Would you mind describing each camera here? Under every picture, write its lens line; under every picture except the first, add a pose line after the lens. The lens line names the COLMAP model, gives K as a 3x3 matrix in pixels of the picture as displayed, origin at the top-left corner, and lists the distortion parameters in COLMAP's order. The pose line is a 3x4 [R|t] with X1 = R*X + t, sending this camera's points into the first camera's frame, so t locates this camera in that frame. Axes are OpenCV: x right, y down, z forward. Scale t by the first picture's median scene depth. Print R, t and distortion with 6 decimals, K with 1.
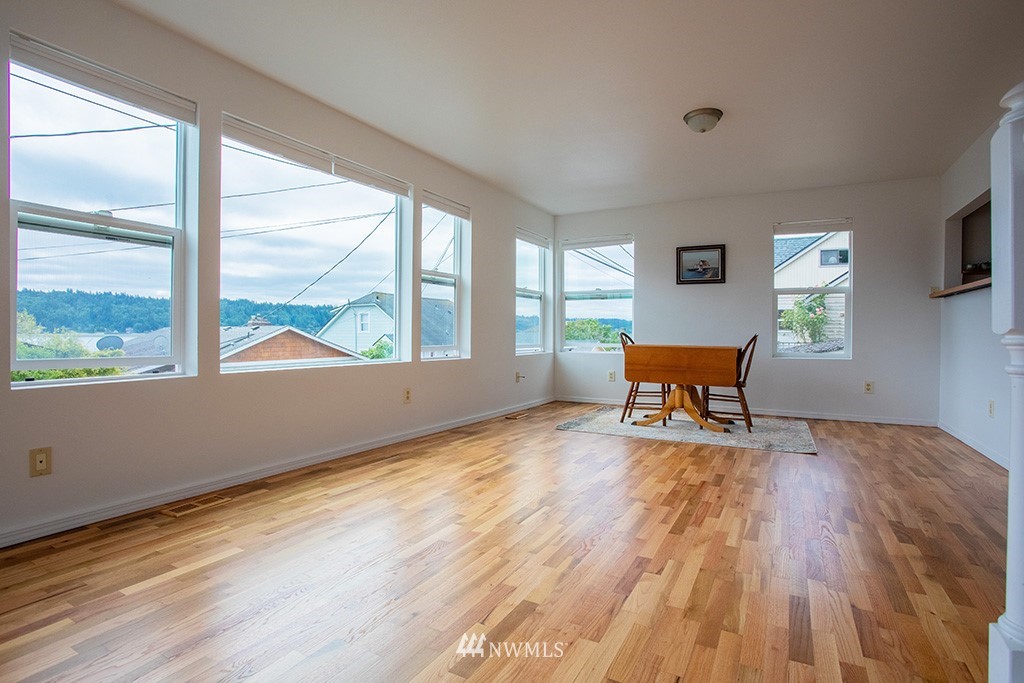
lens RADIAL K [[510.7, 0, 508.1], [0, 510.7, 335.5], [0, 0, 1]] dist [-0.059392, 0.025655]
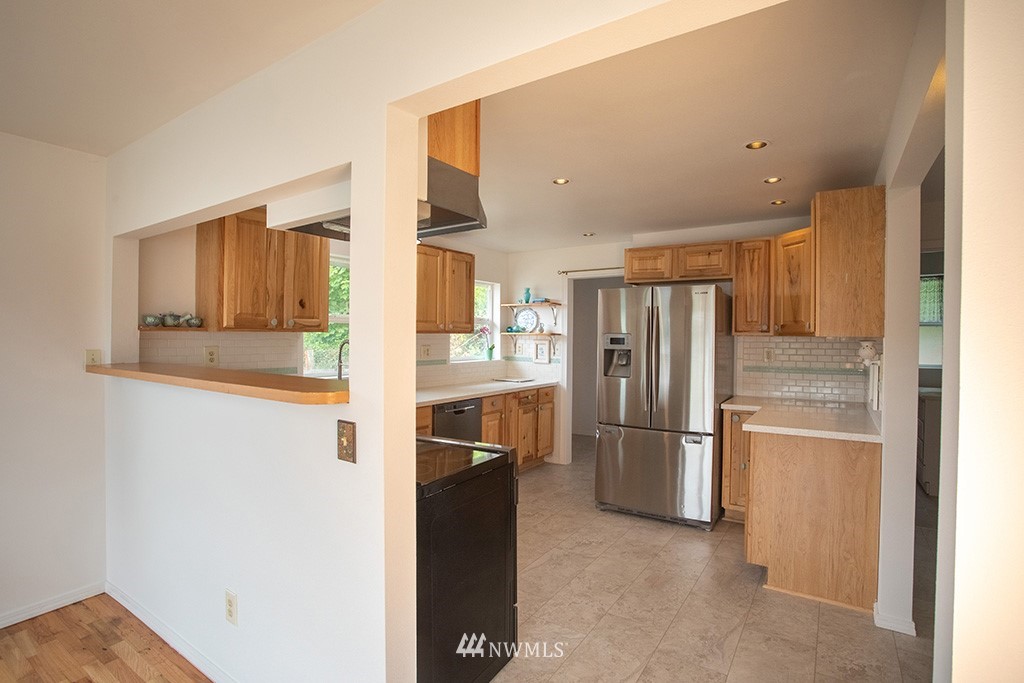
lens RADIAL K [[510.7, 0, 508.1], [0, 510.7, 335.5], [0, 0, 1]] dist [-0.059392, 0.025655]
pose [[0.088658, -0.004180, 0.996053, 0.461464], [0.001050, 0.999991, 0.004103, -0.160885], [-0.996062, 0.000682, 0.088661, 0.650661]]
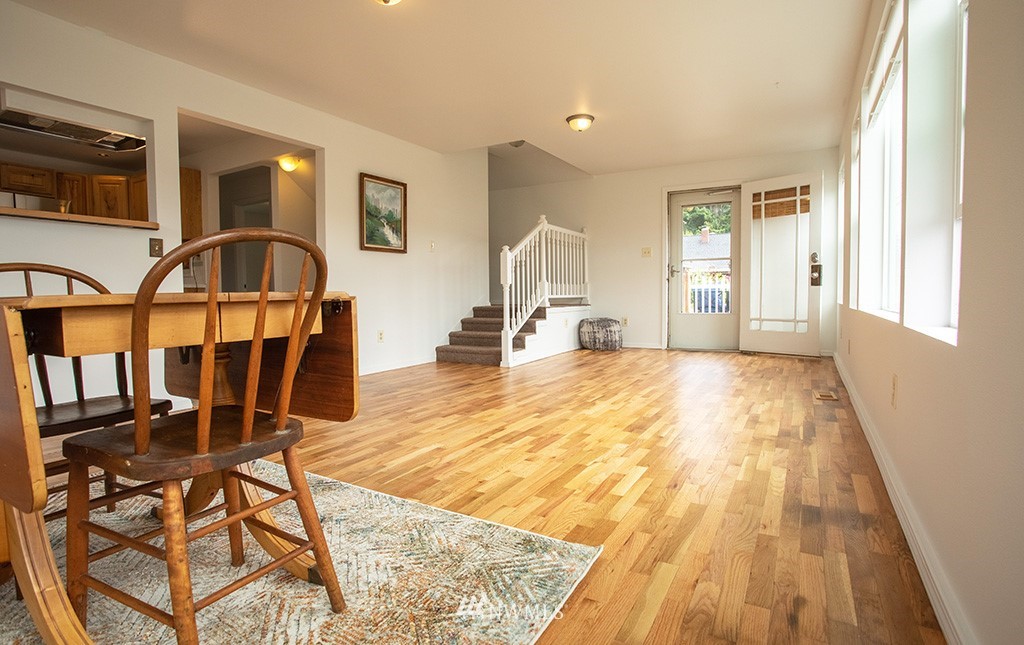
lens RADIAL K [[514.4, 0, 491.7], [0, 514.4, 321.3], [0, 0, 1]] dist [-0.024694, 0.000317]
pose [[-0.998537, 0.005036, 0.053838, 0.195881], [0.008229, 0.998209, 0.059260, 0.020874], [-0.053443, 0.059616, -0.996790, 1.785244]]
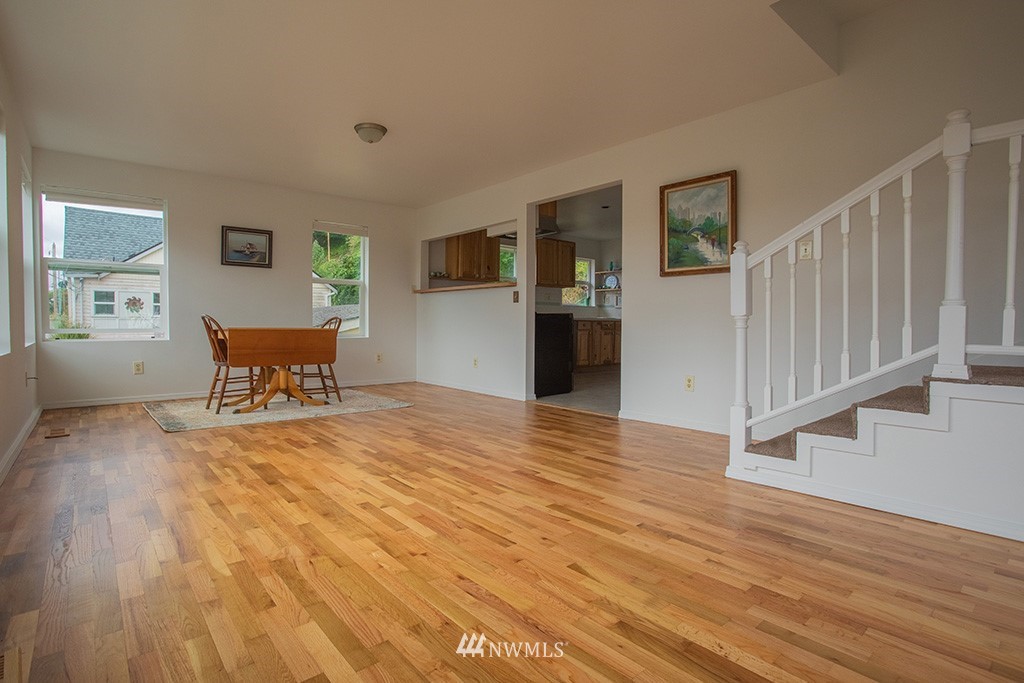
lens RADIAL K [[510.7, 0, 508.1], [0, 510.7, 335.5], [0, 0, 1]] dist [-0.059392, 0.025655]
pose [[0.350323, -0.025965, 0.936269, -0.615637], [0.000193, 0.999618, 0.027649, 0.009464], [-0.936629, -0.009506, 0.350194, 0.293730]]
